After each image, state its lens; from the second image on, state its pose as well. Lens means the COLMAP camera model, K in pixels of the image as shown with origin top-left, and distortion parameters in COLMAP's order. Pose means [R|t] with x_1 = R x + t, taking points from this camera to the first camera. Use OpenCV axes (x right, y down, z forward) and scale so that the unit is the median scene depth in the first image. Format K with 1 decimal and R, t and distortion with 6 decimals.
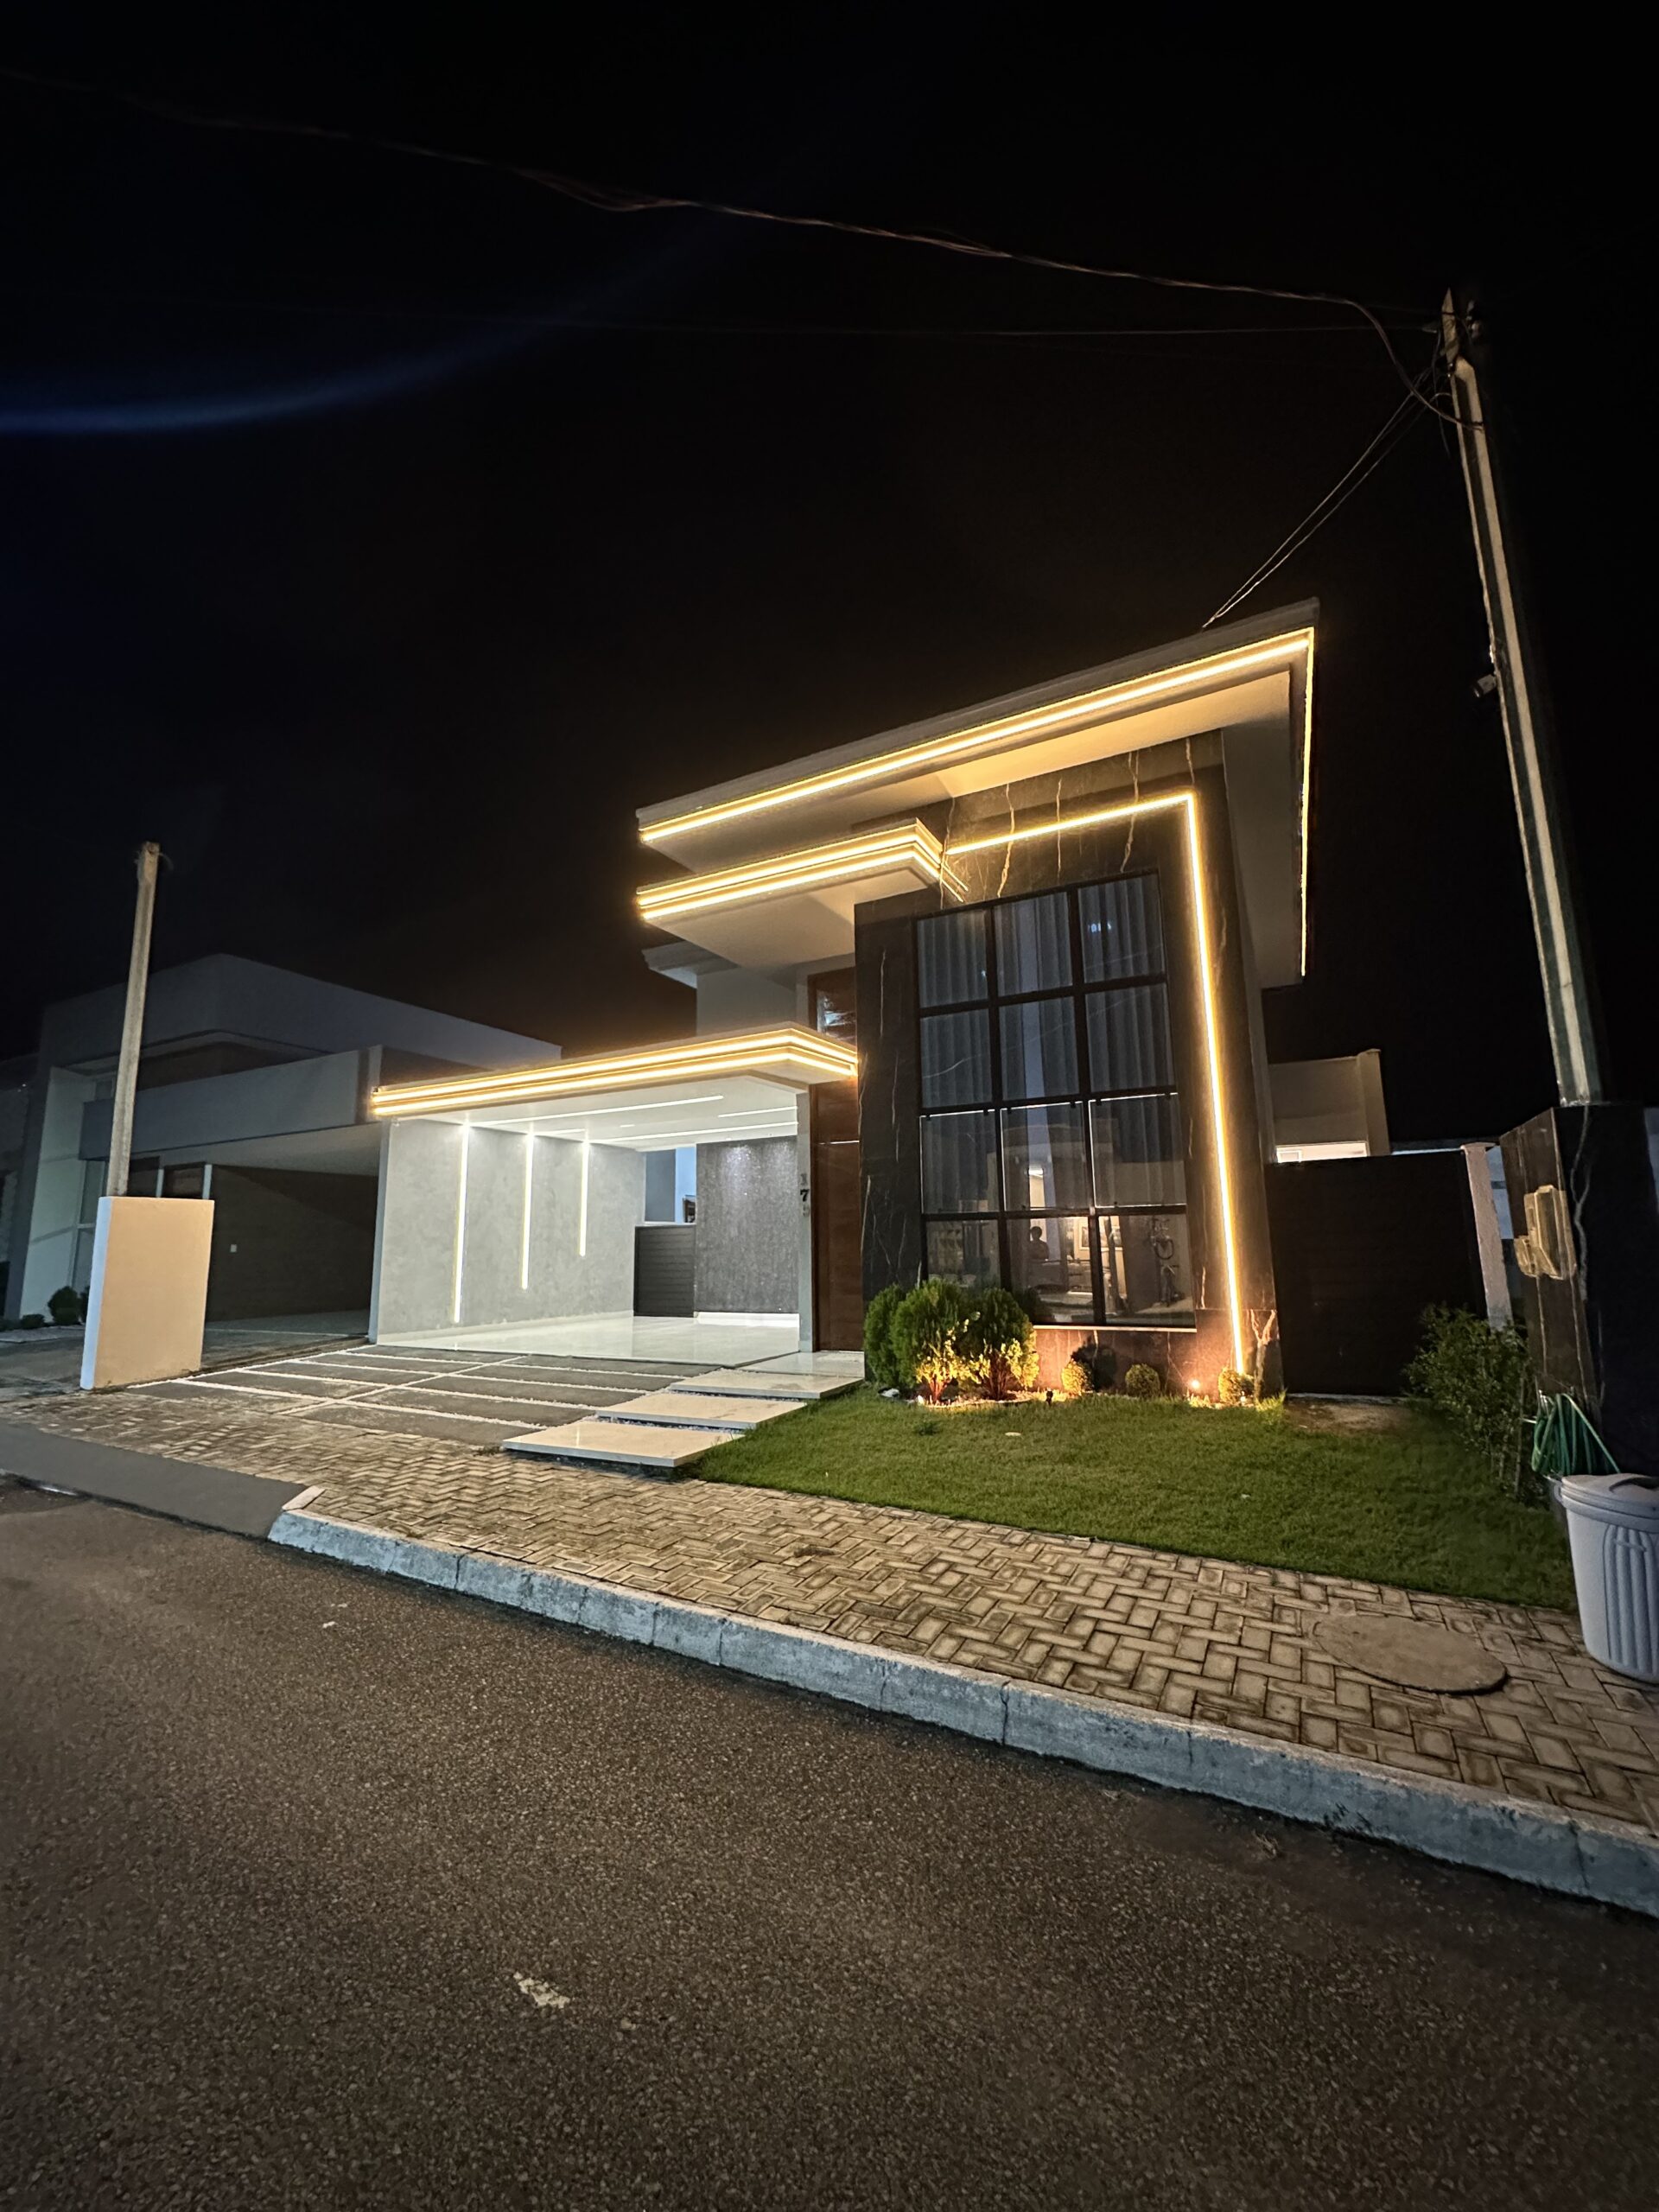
lens RADIAL K [[880.8, 0, 827.4], [0, 880.8, 1107.8], [0, 0, 1]] dist [-0.005681, 0.002224]
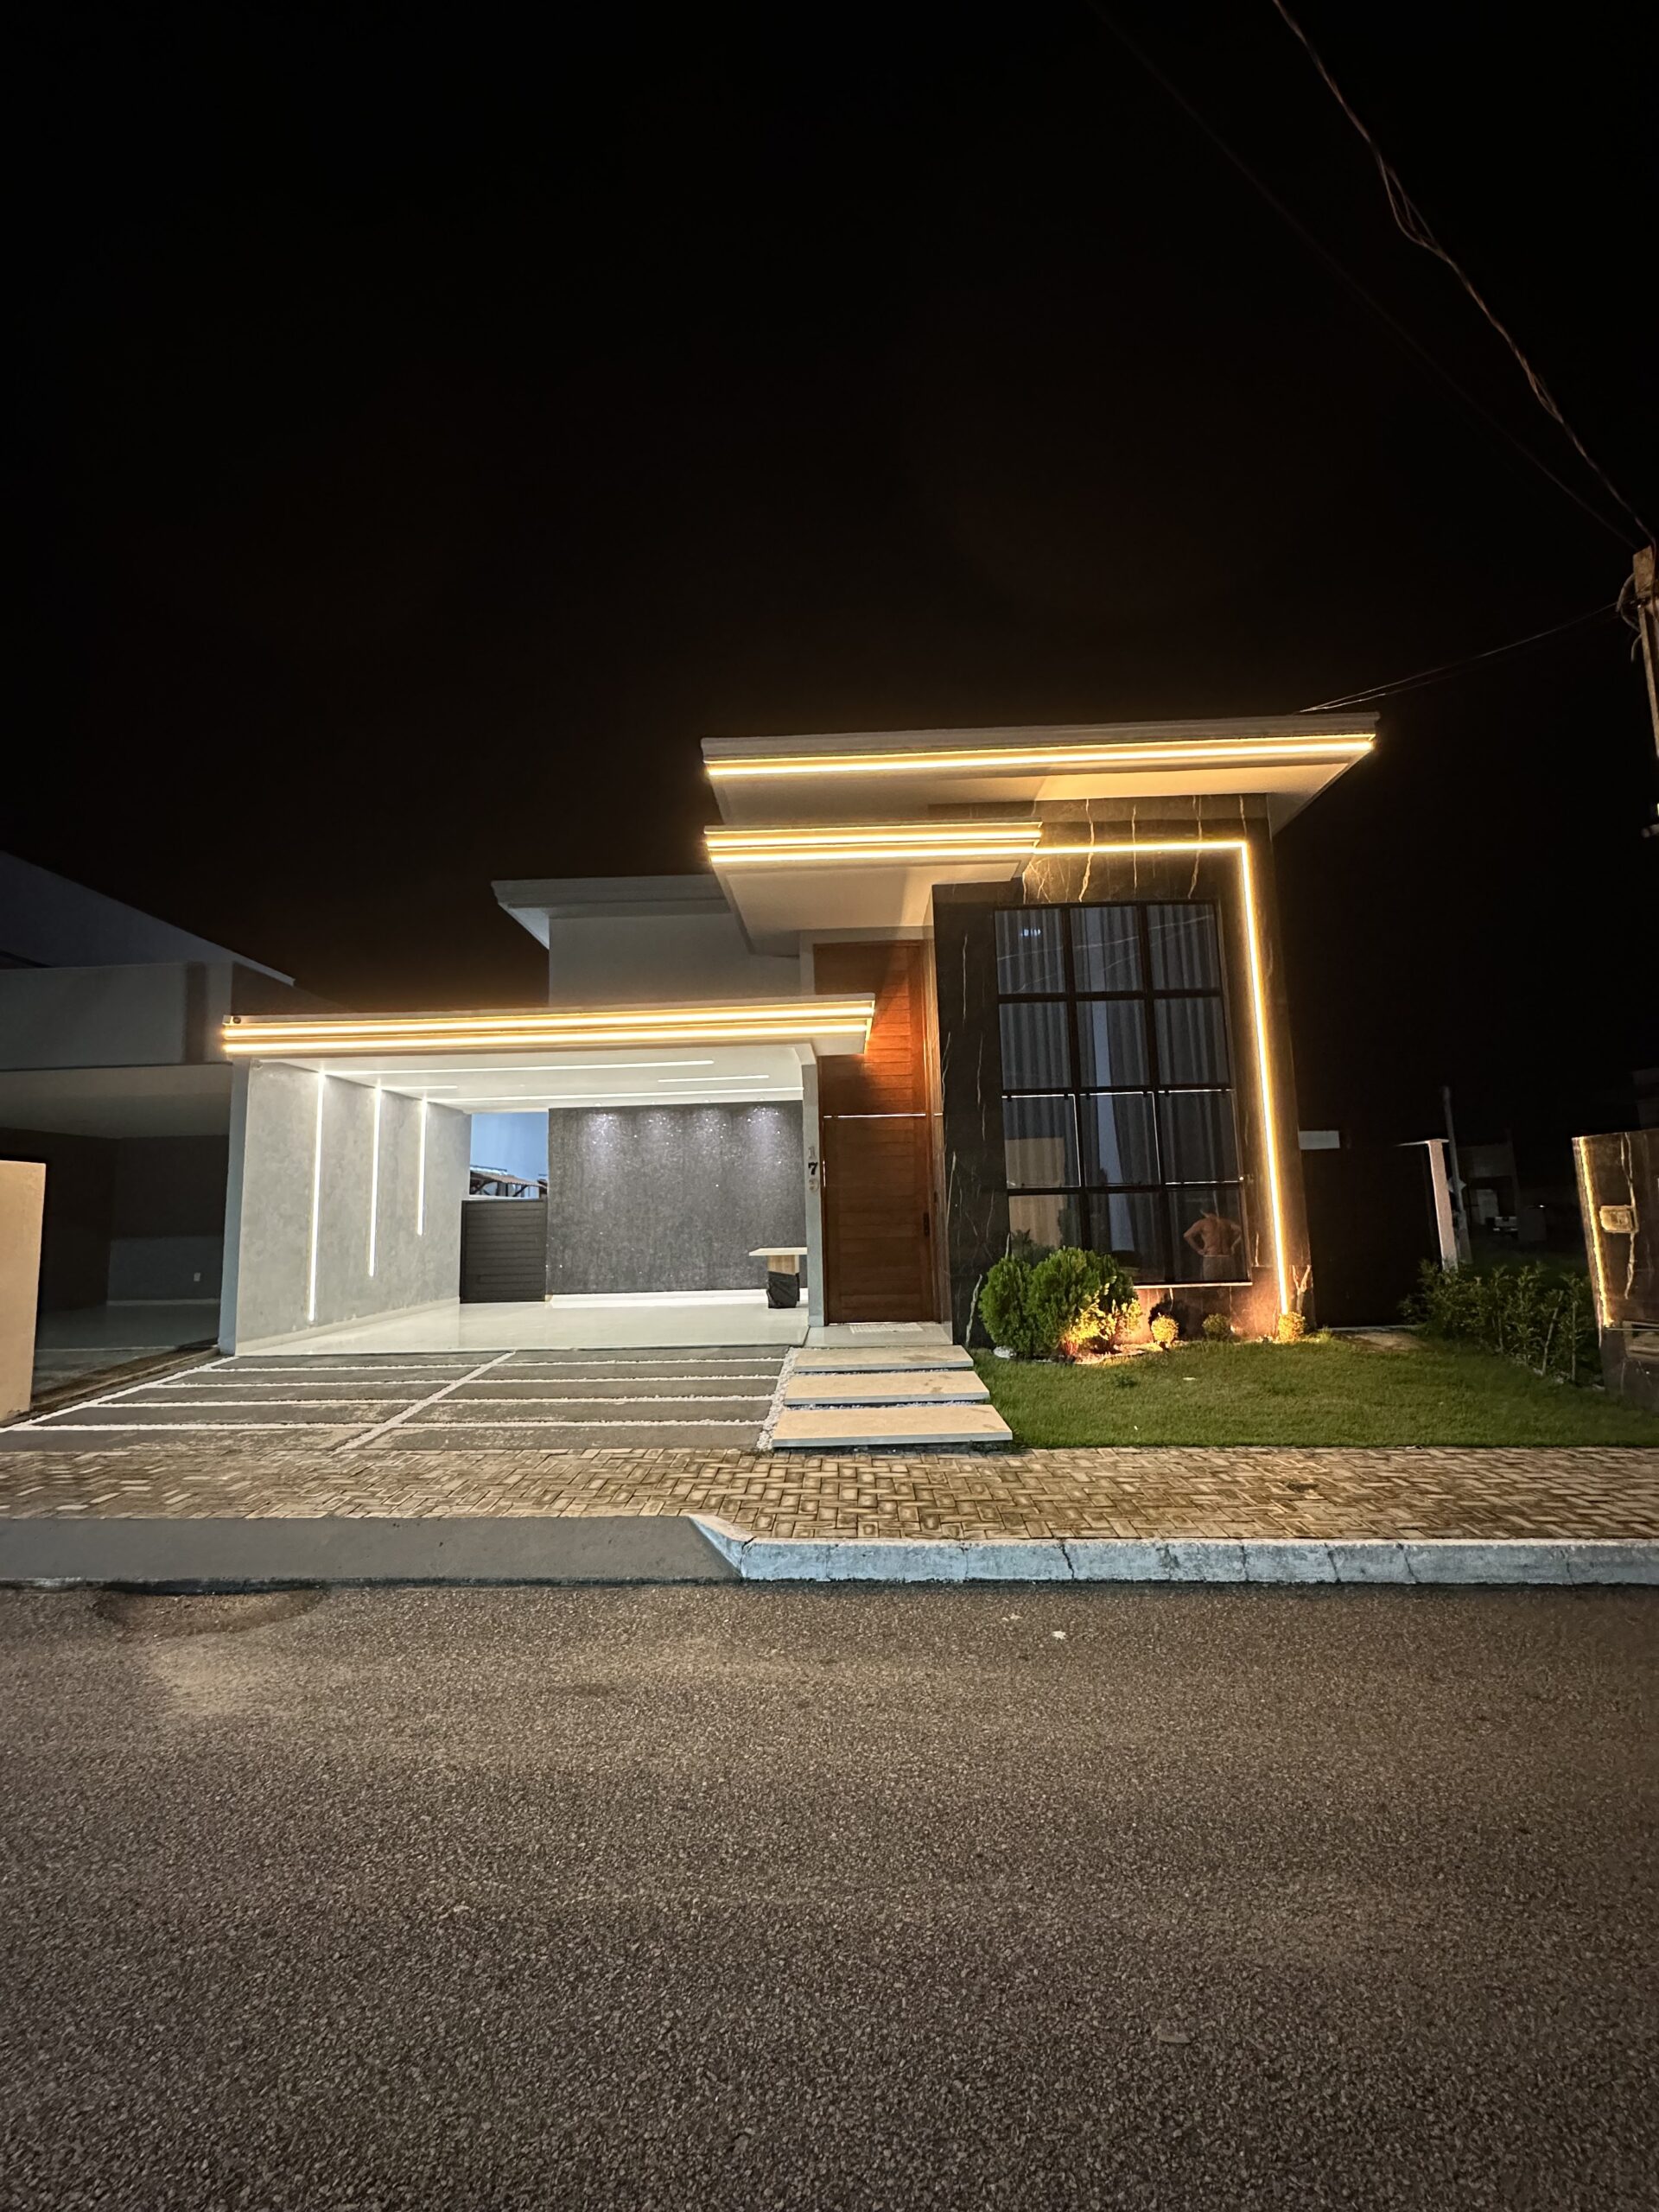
lens RADIAL K [[880.8, 0, 826.6], [0, 880.8, 1108.1], [0, 0, 1]] dist [-0.005681, 0.002224]
pose [[0.895766, 0.043954, 0.442348, -0.610111], [-0.057666, 0.998181, 0.017590, 0.018462], [-0.440770, -0.041265, 0.896671, 0.153387]]
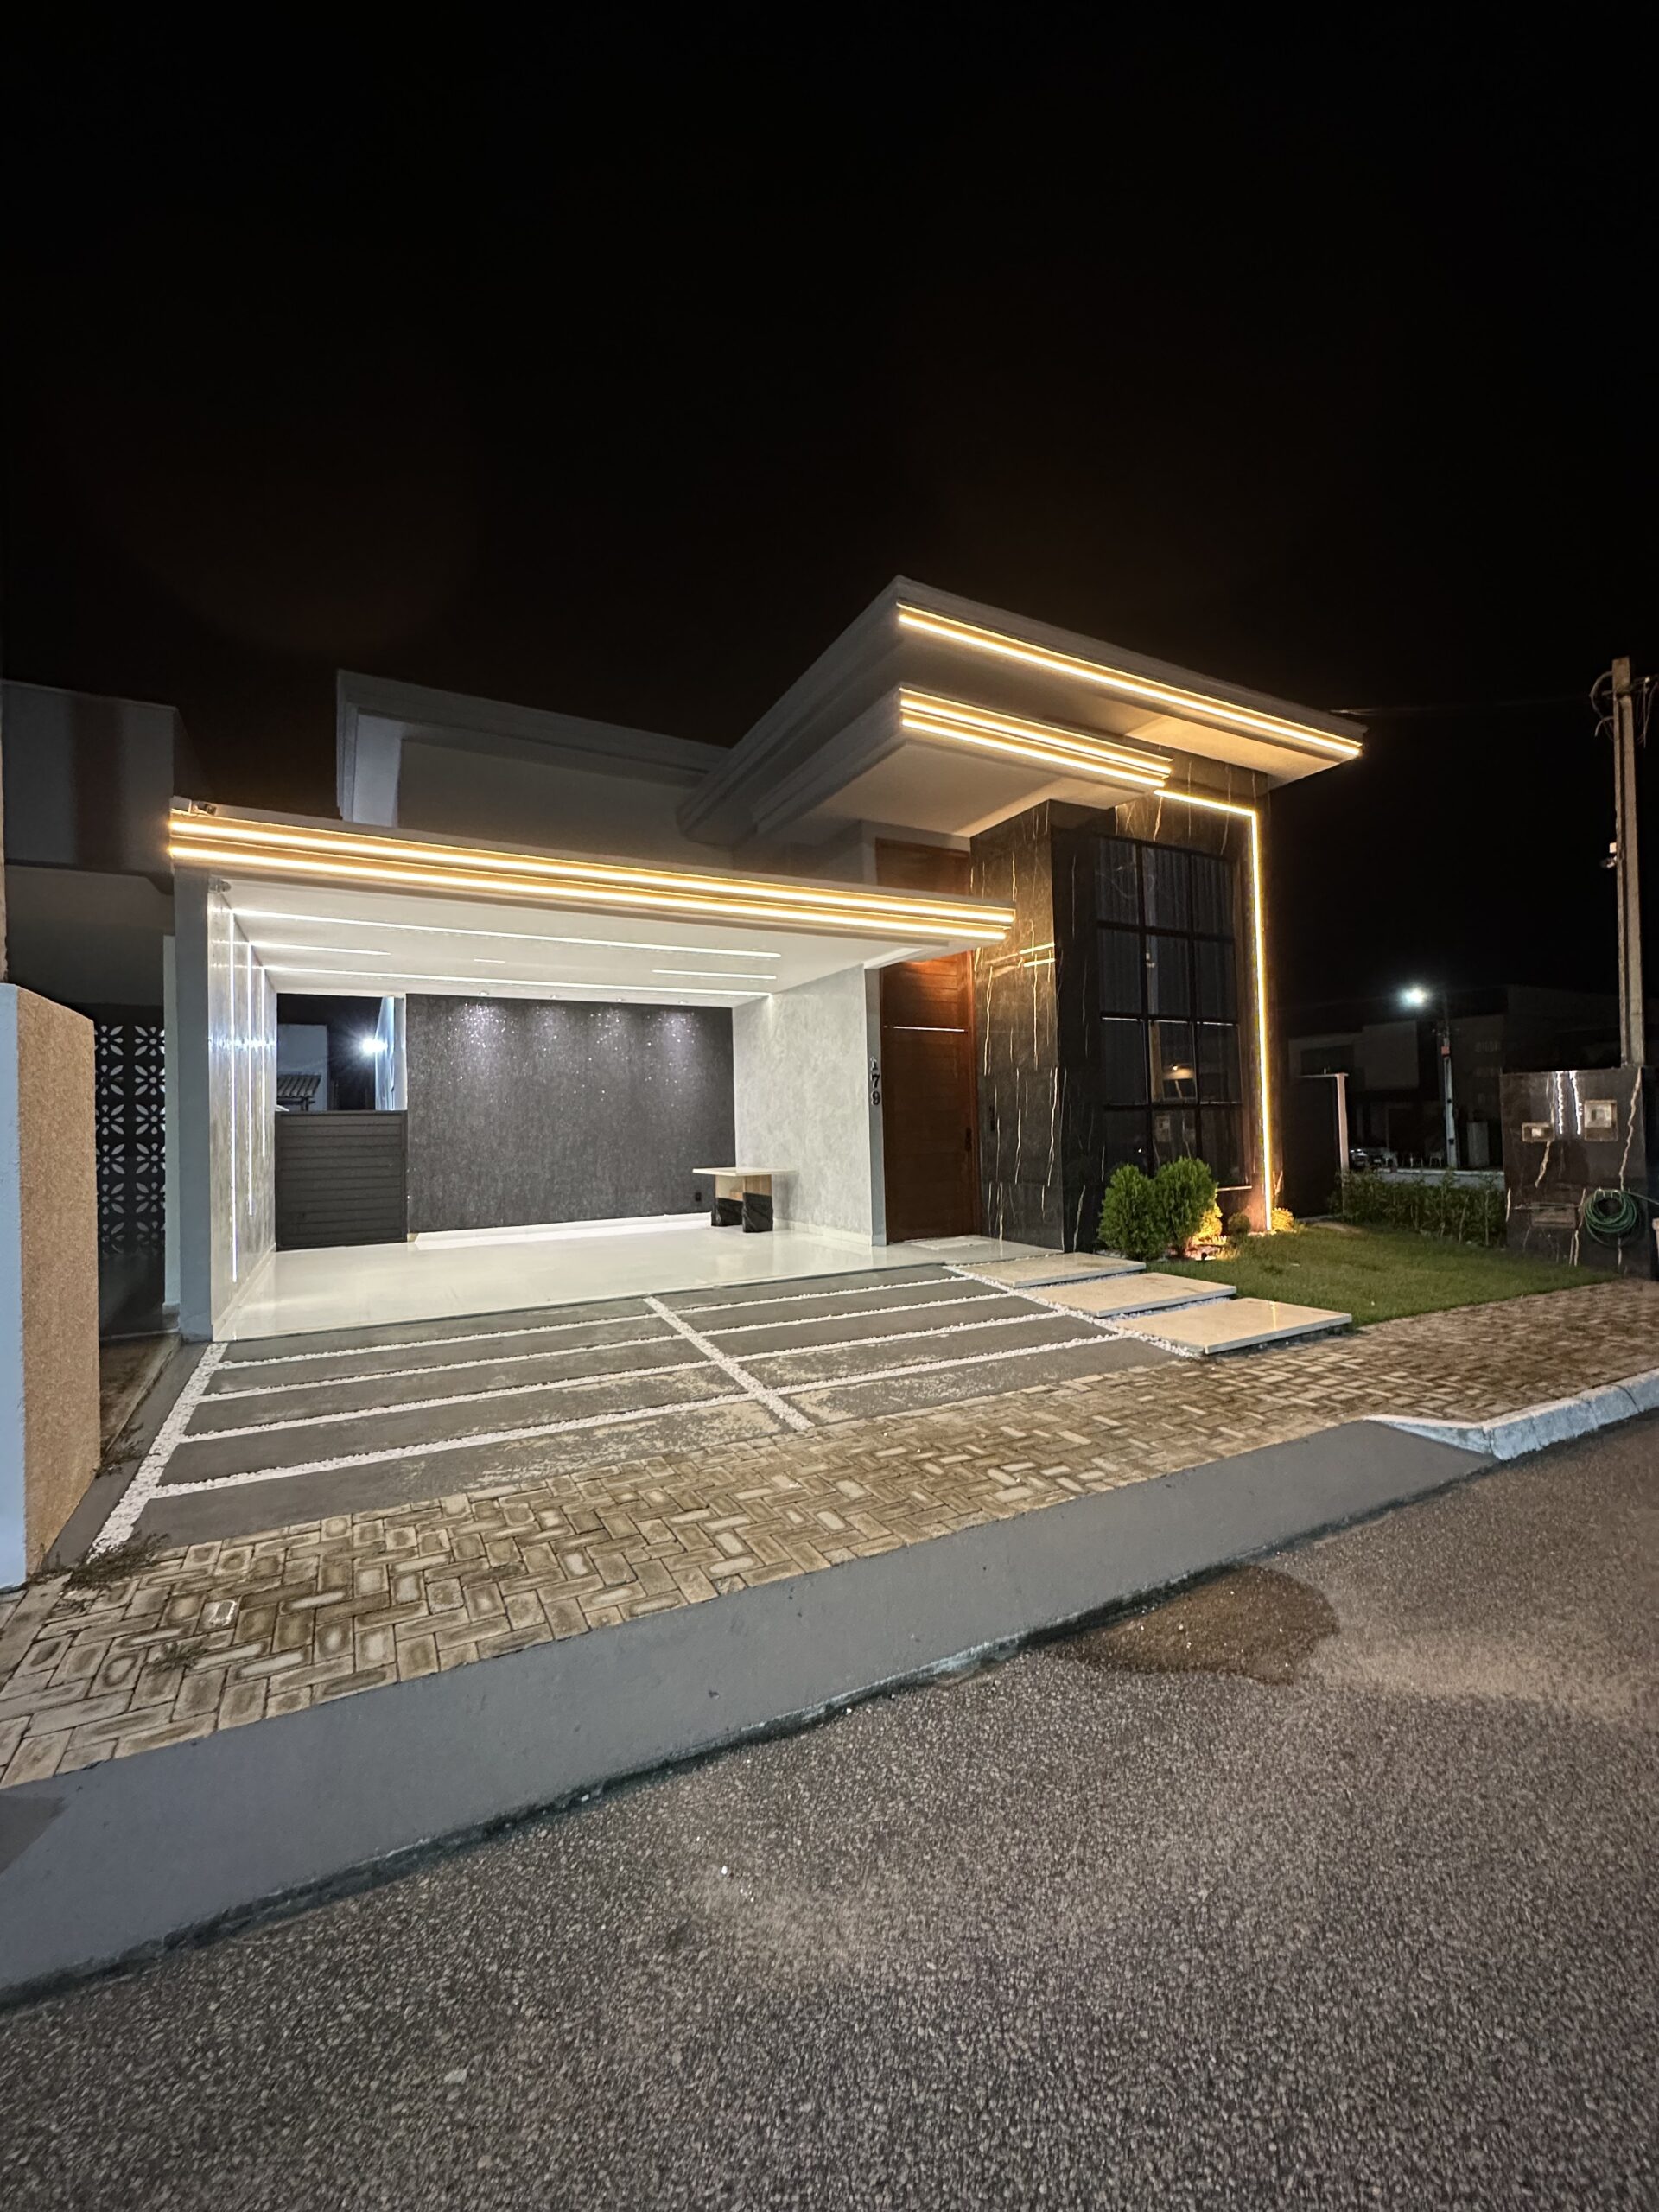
lens RADIAL K [[880.8, 0, 824.6], [0, 880.8, 1109.8], [0, 0, 1]] dist [-0.005681, 0.002224]
pose [[0.560577, 0.018465, 0.827896, -1.111353], [-0.117027, 0.991484, 0.057127, 0.112296], [-0.819791, -0.128910, 0.557964, 0.709444]]
